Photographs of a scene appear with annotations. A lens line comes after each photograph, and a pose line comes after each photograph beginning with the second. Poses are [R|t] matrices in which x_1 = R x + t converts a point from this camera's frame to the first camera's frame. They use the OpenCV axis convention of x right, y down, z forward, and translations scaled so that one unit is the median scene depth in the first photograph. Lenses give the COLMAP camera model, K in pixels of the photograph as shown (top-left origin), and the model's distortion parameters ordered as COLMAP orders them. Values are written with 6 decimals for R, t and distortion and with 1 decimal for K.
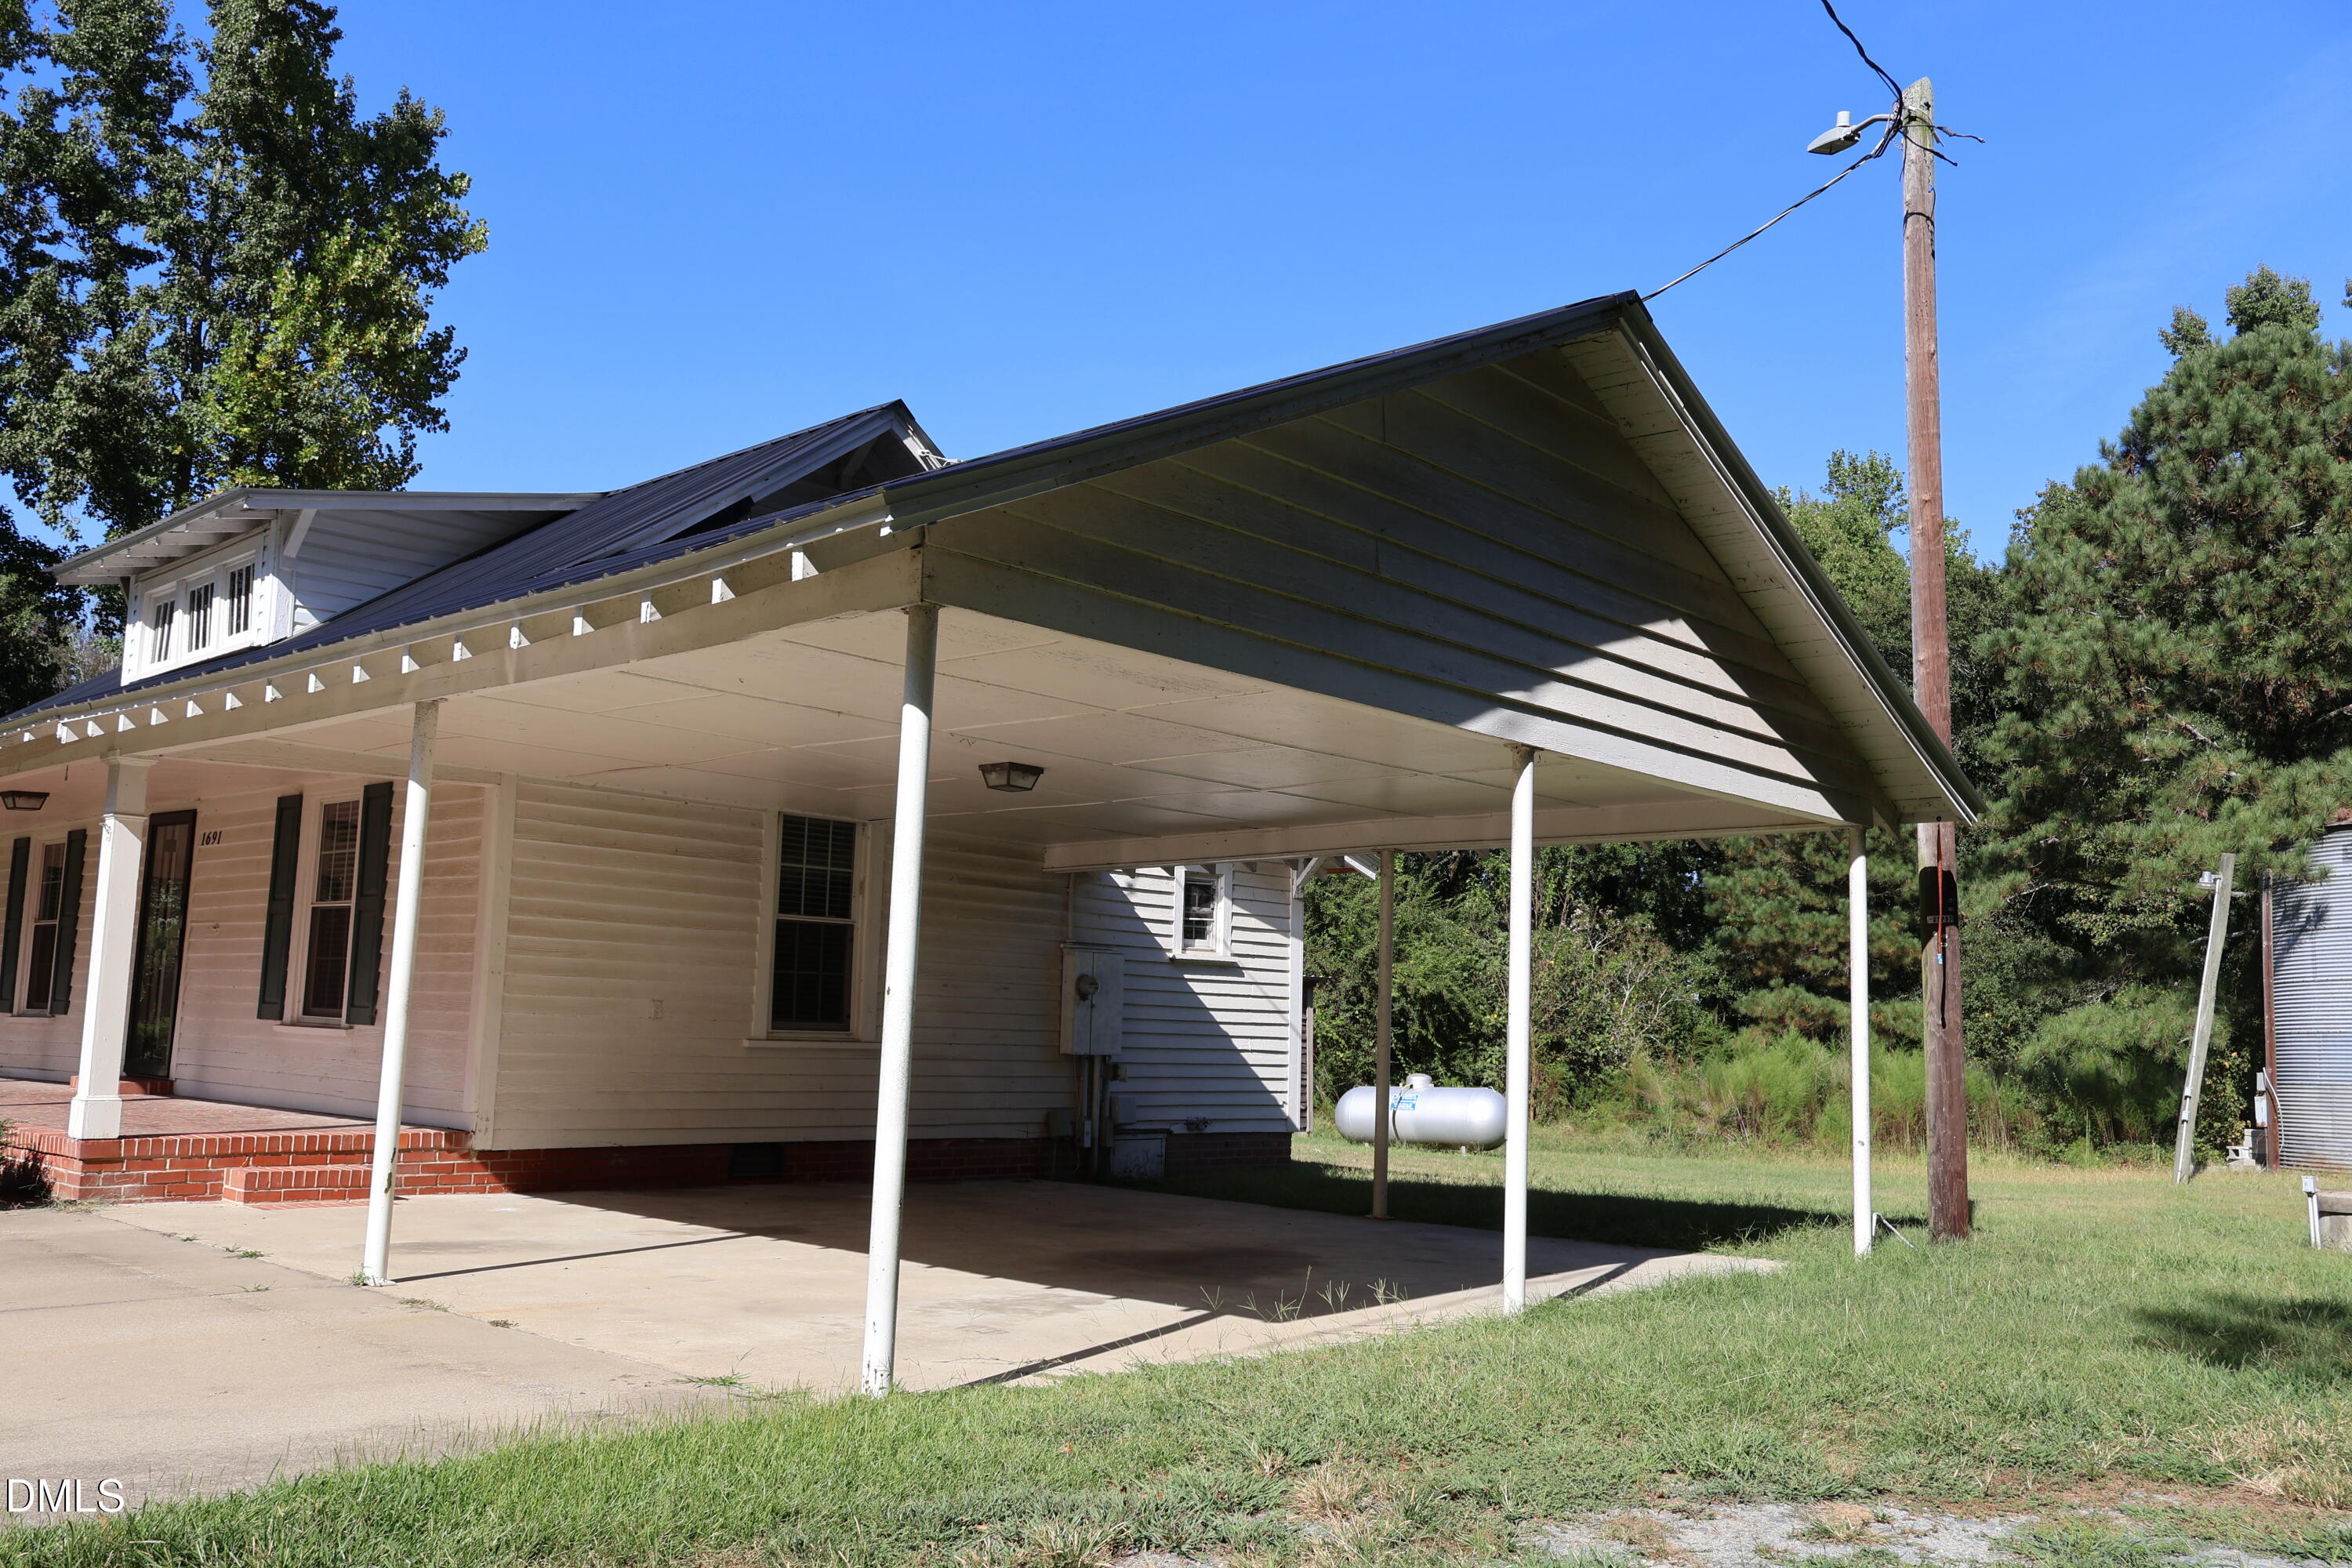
lens RADIAL K [[1960.3, 0, 1170.0], [0, 1960.3, 786.5], [0, 0, 1]] dist [-0.006391, 0.006895]
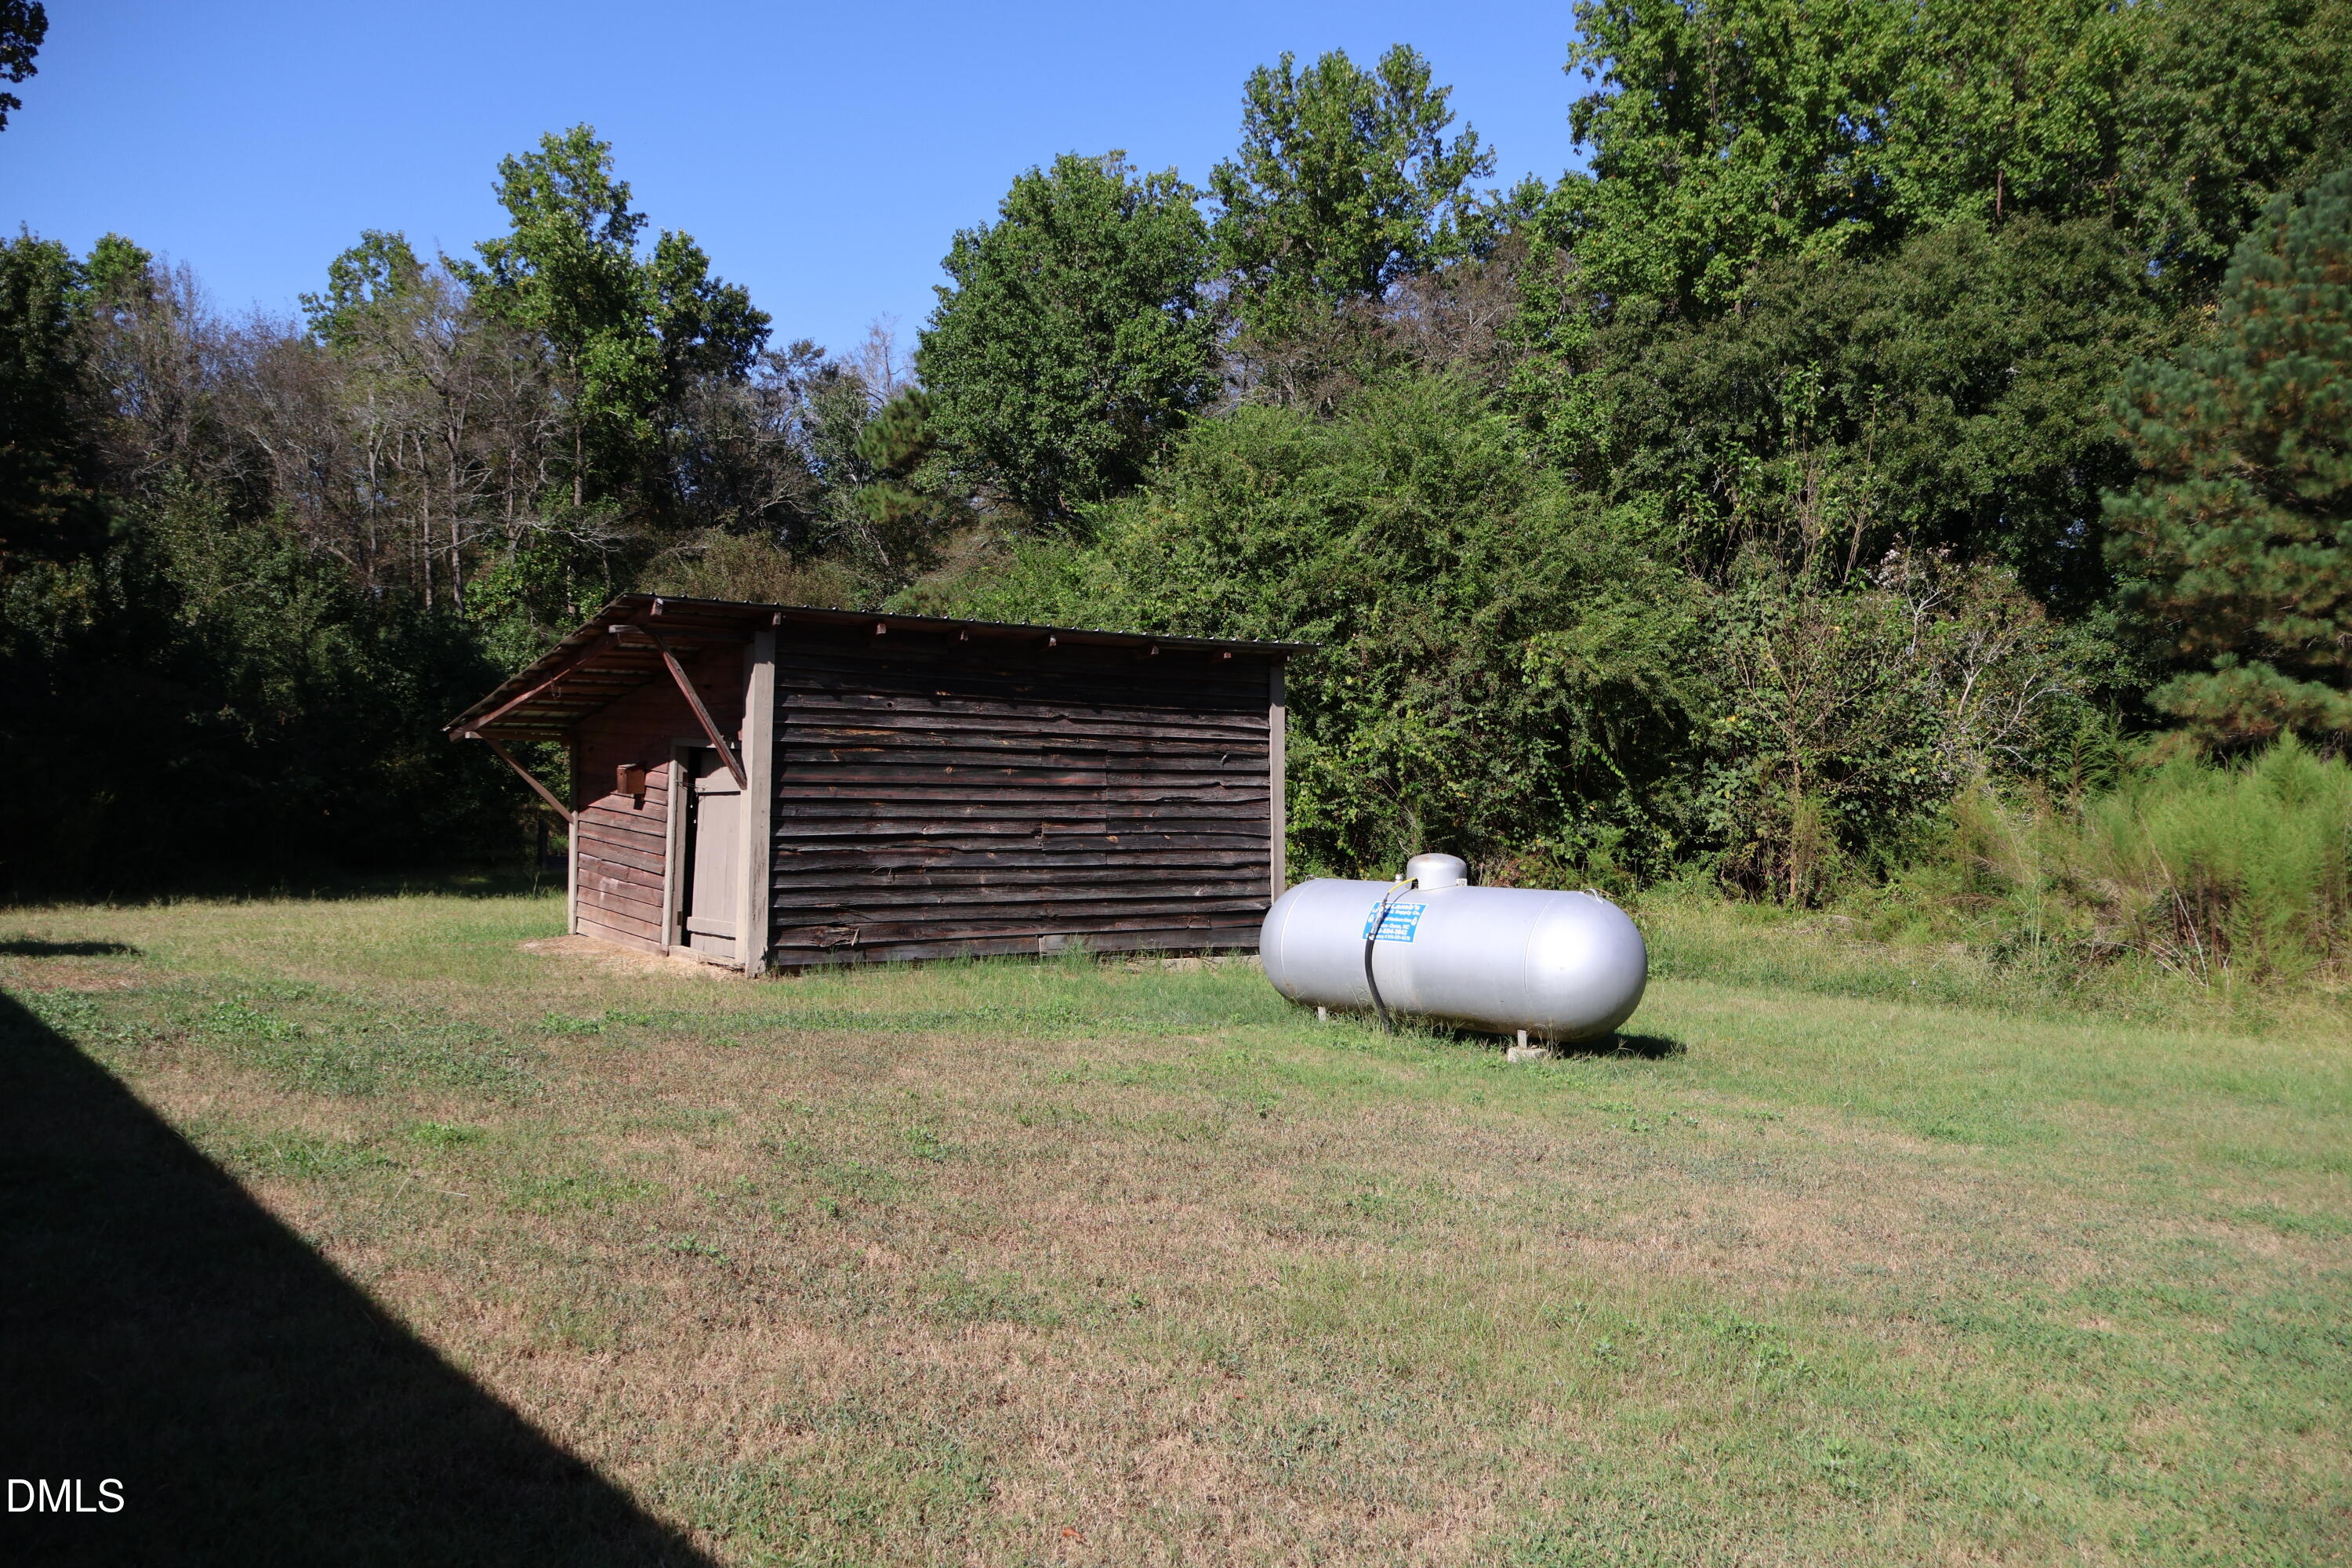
lens RADIAL K [[1960.3, 0, 1181.5], [0, 1960.3, 789.2], [0, 0, 1]] dist [-0.006391, 0.006895]
pose [[0.987039, -0.004342, -0.160421, 0.090452], [0.028373, 0.988607, 0.147818, 0.042577], [0.157951, -0.150454, 0.975917, 0.365355]]
